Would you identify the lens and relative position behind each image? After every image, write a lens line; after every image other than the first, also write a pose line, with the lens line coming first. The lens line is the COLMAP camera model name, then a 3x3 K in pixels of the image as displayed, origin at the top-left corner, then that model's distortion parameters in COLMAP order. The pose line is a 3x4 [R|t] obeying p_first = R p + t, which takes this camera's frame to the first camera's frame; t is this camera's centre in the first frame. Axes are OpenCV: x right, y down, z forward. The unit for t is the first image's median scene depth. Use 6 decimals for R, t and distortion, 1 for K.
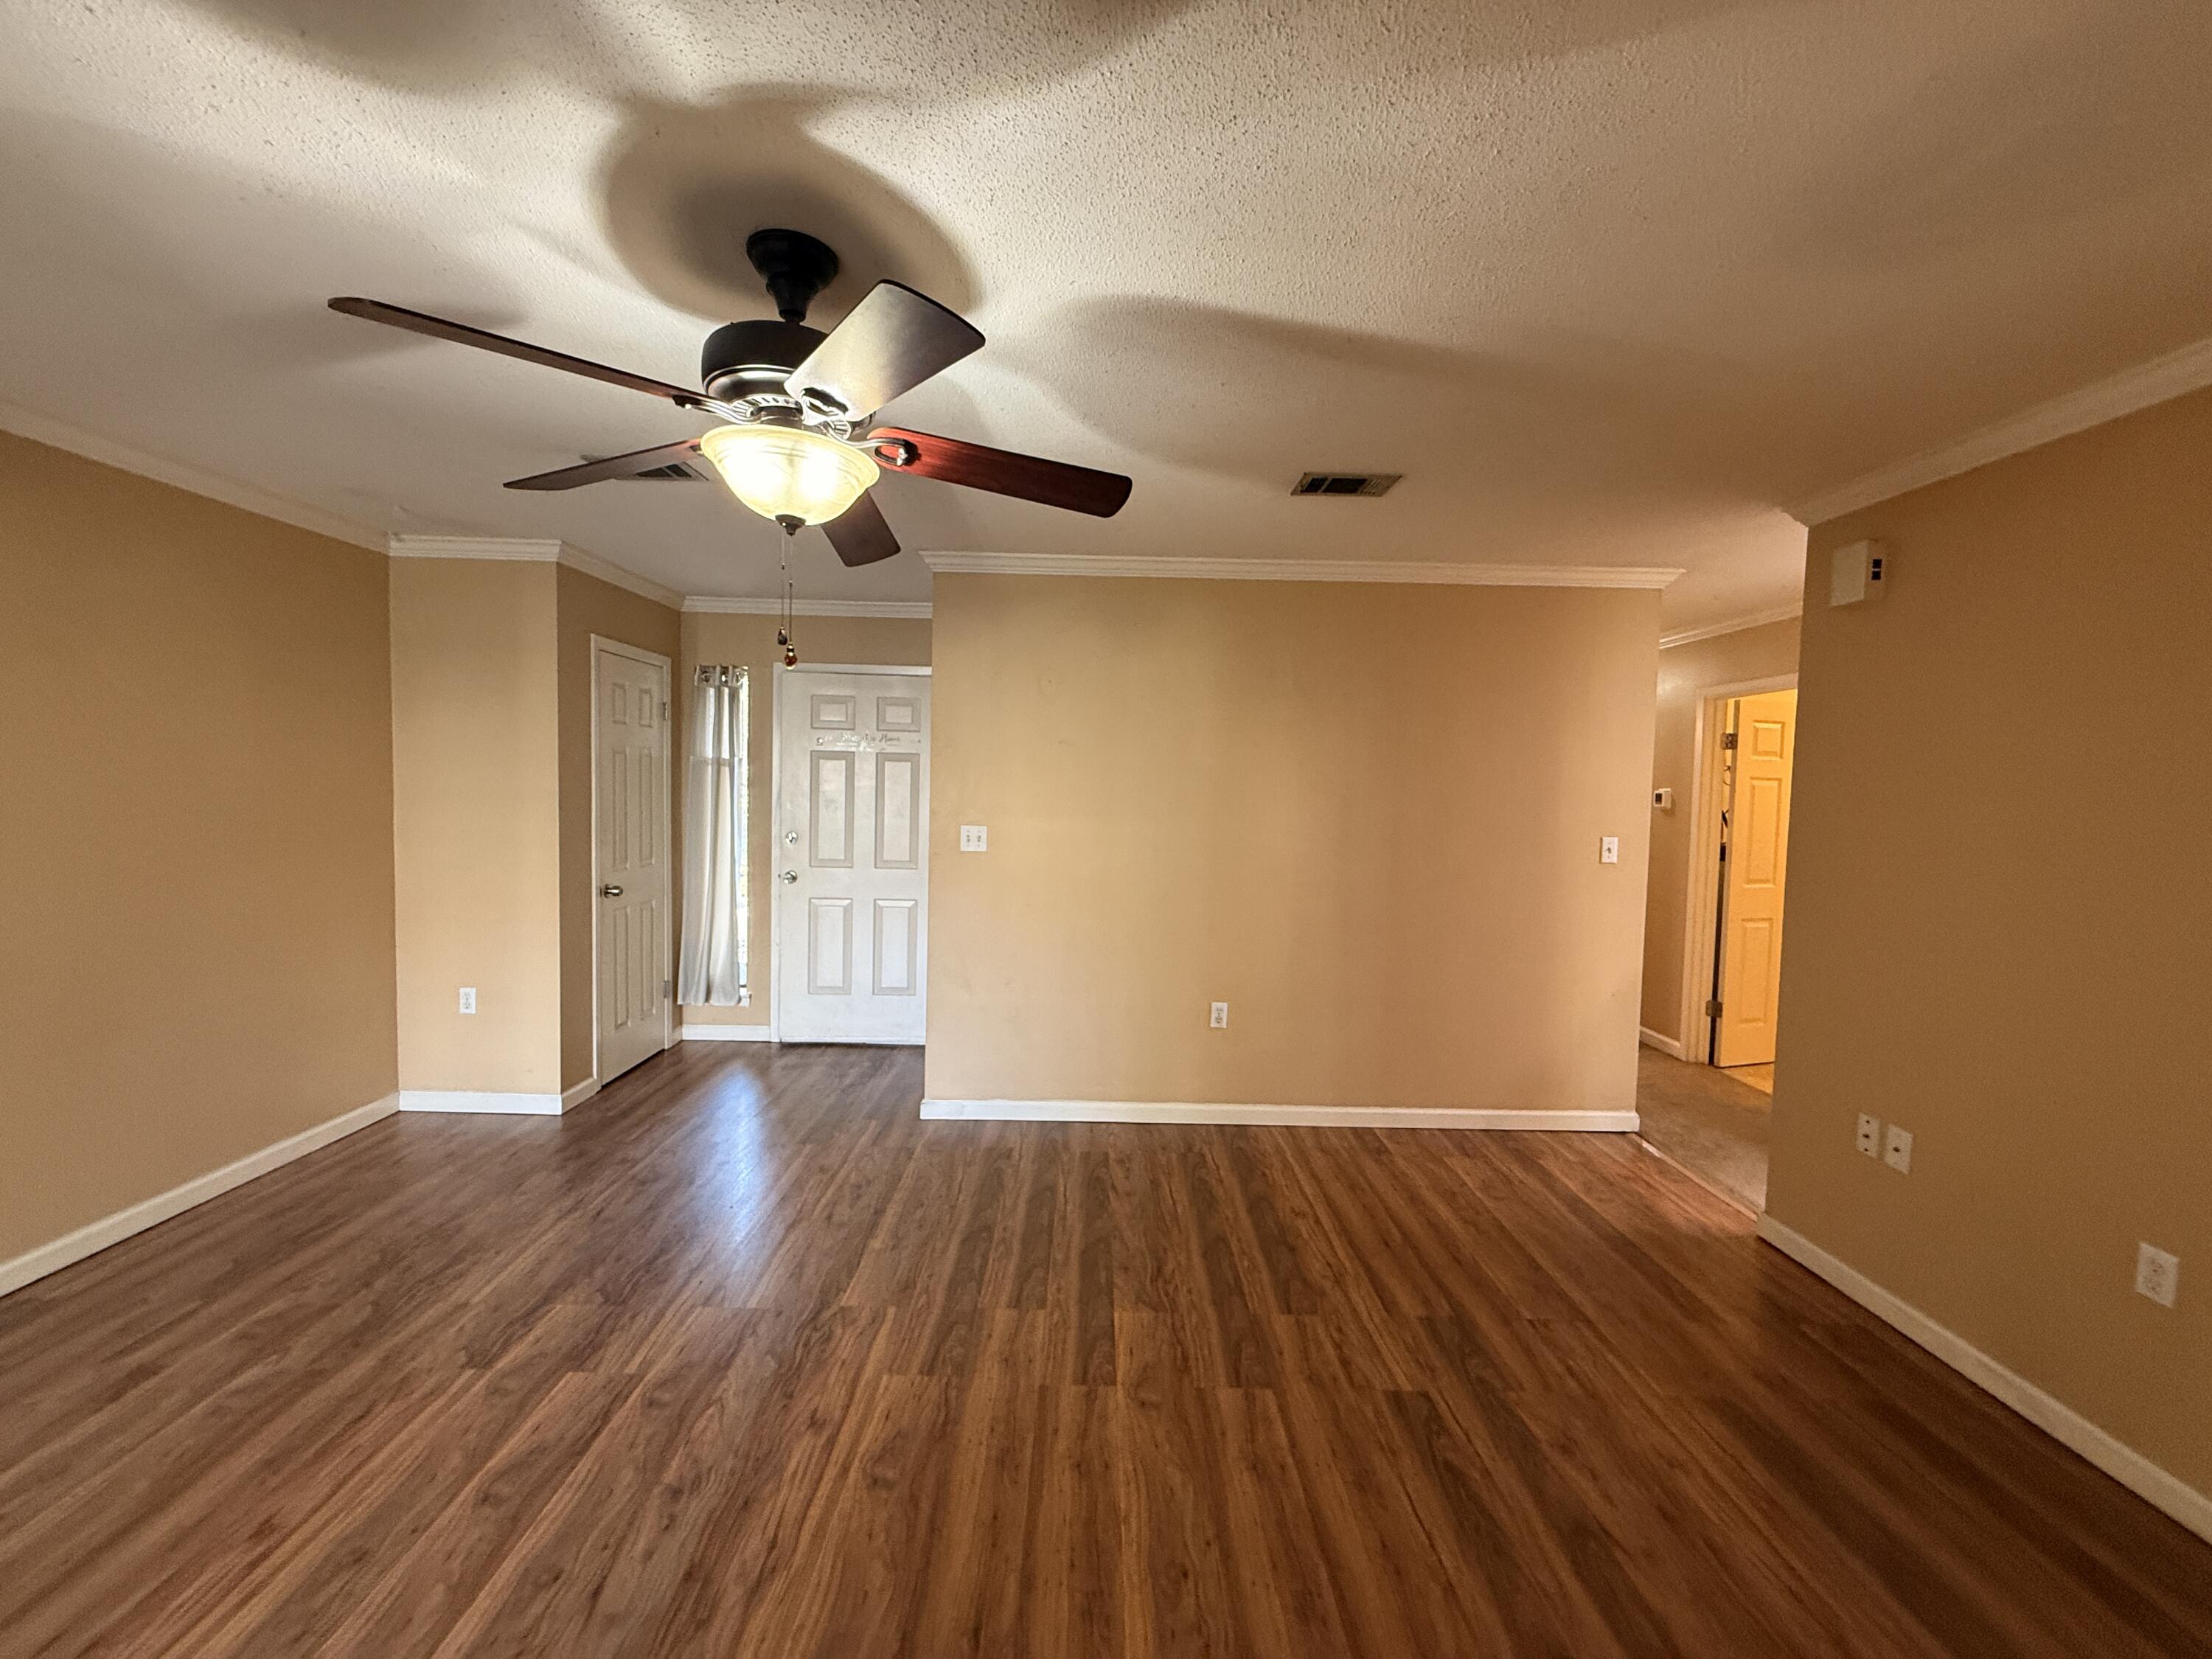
lens RADIAL K [[876.2, 0, 1099.4], [0, 876.2, 827.2], [0, 0, 1]] dist [0.004250, -0.000705]
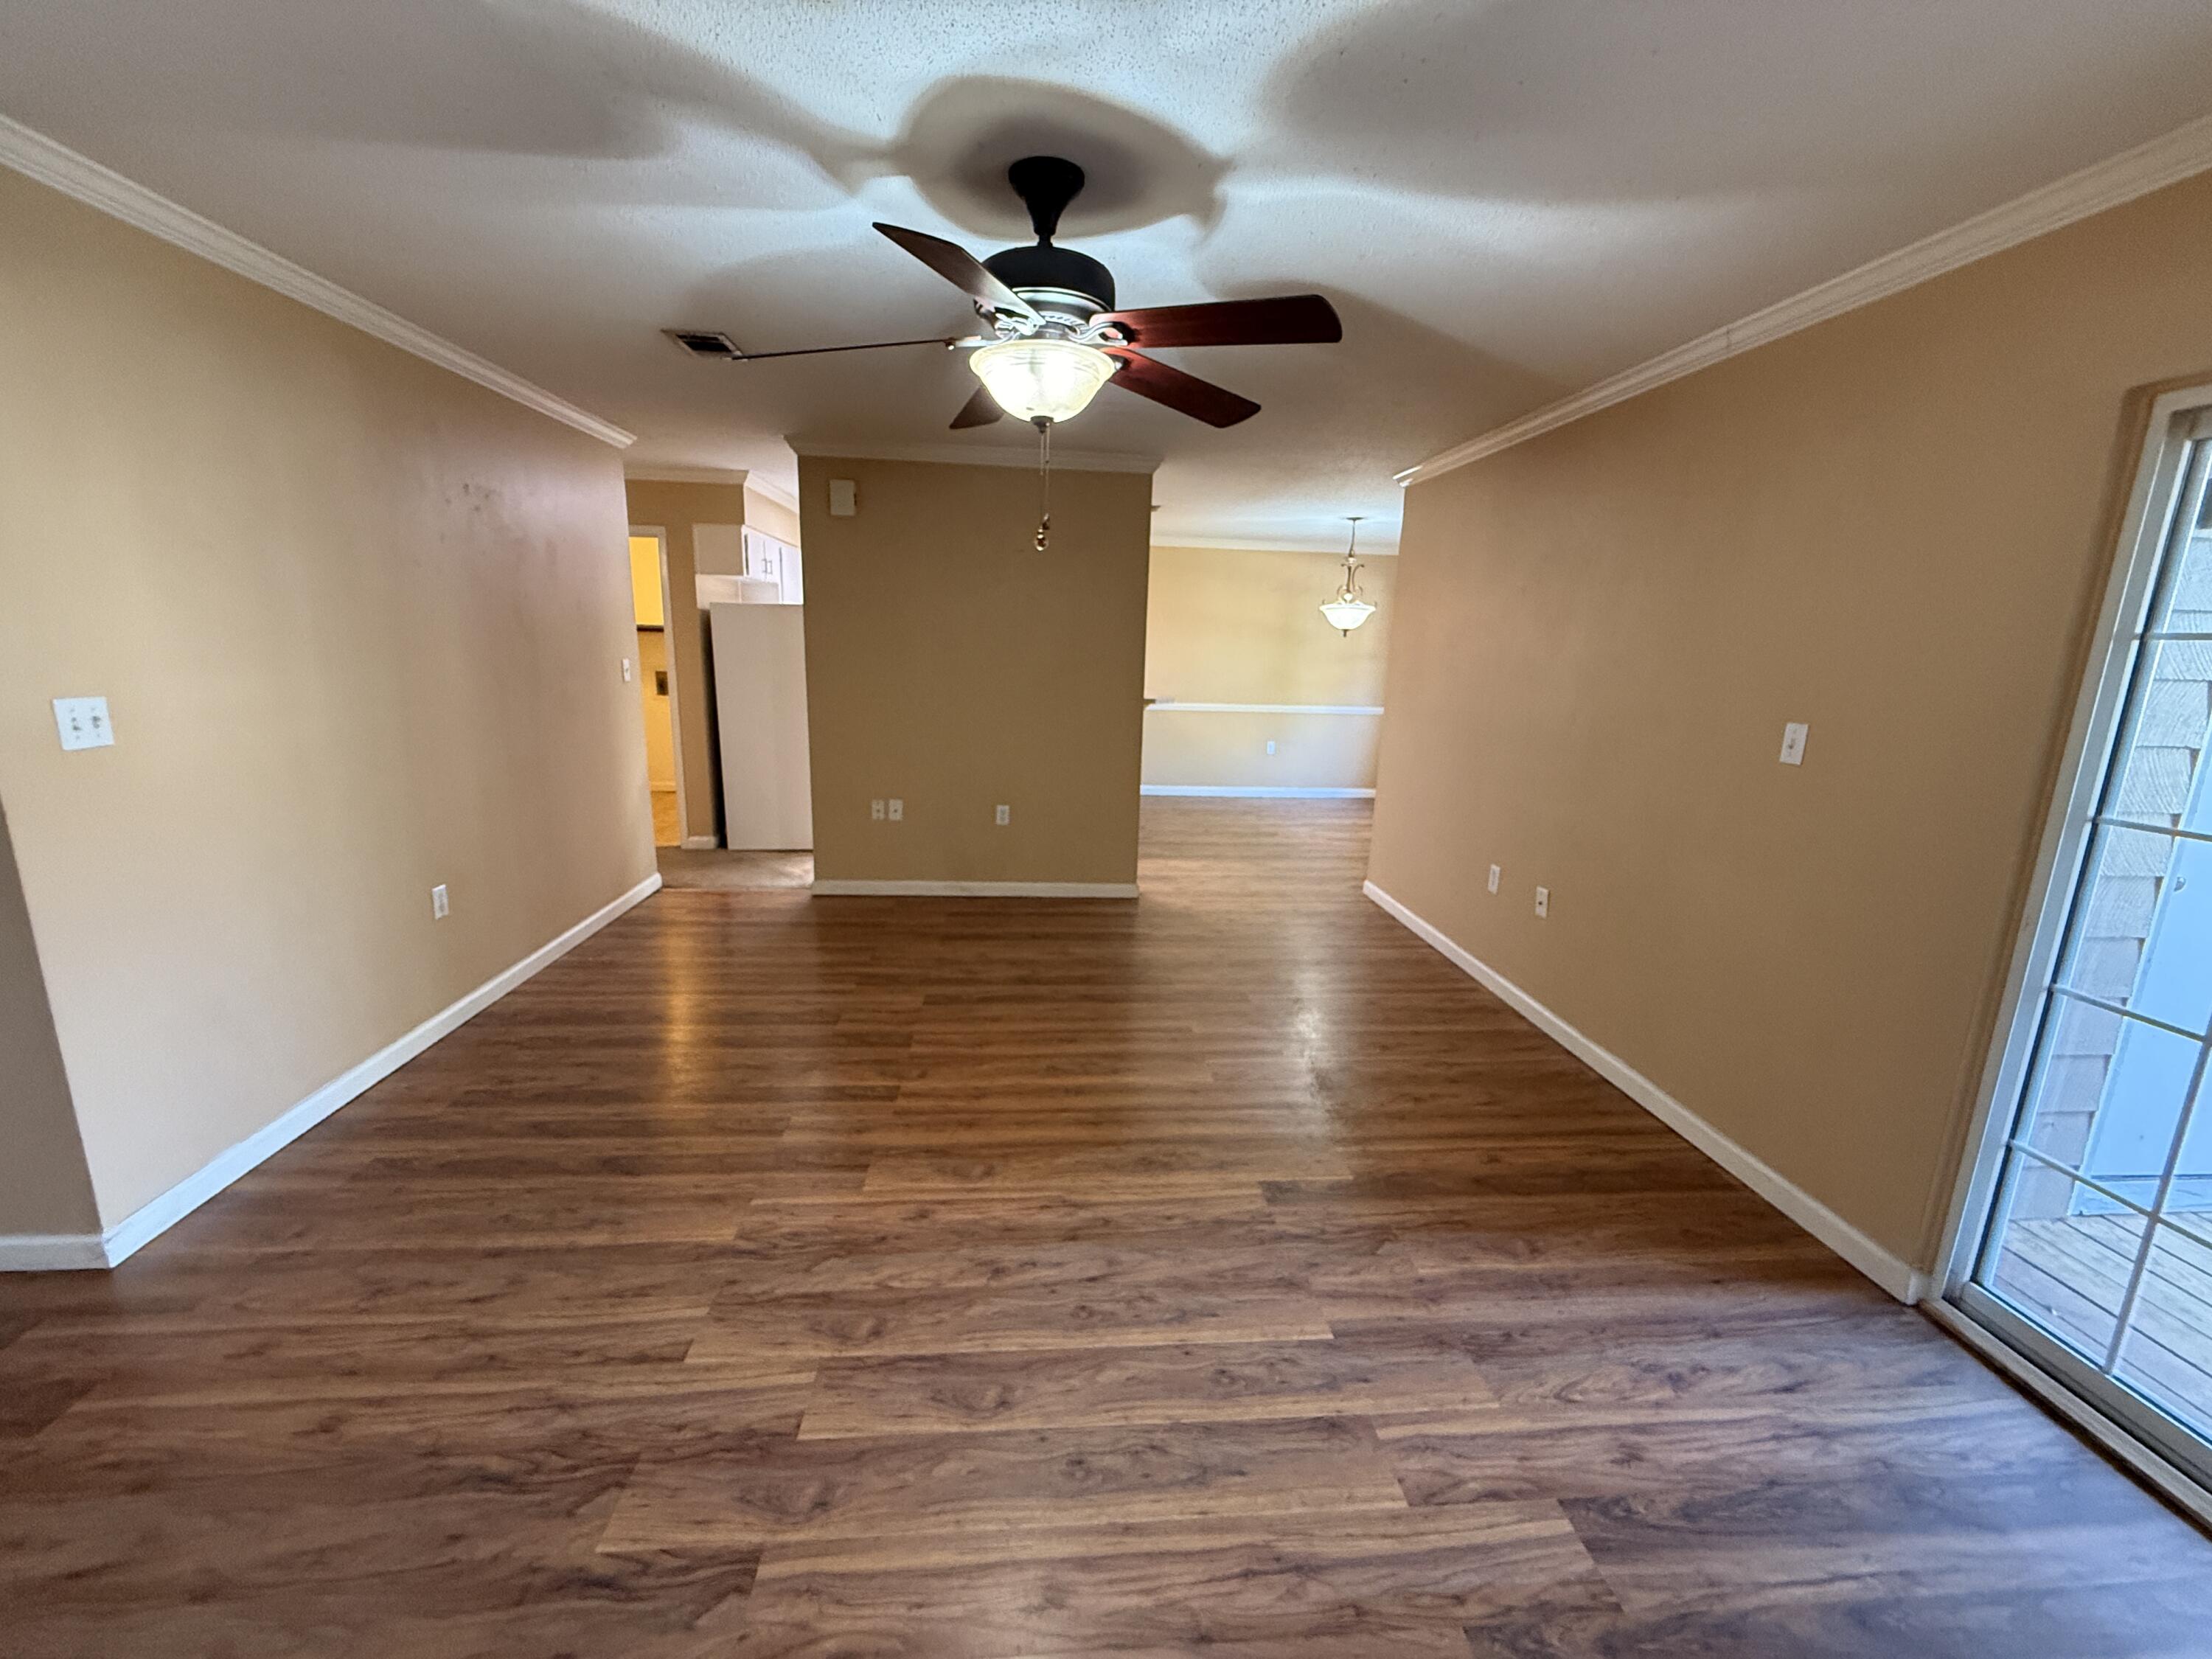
lens RADIAL K [[876.2, 0, 1099.4], [0, 876.2, 824.5], [0, 0, 1]] dist [0.004250, -0.000705]
pose [[-0.071797, -0.232301, 0.969990, -1.284903], [0.013530, 0.972184, 0.233828, -0.077067], [-0.997328, 0.029912, -0.066656, 0.802204]]
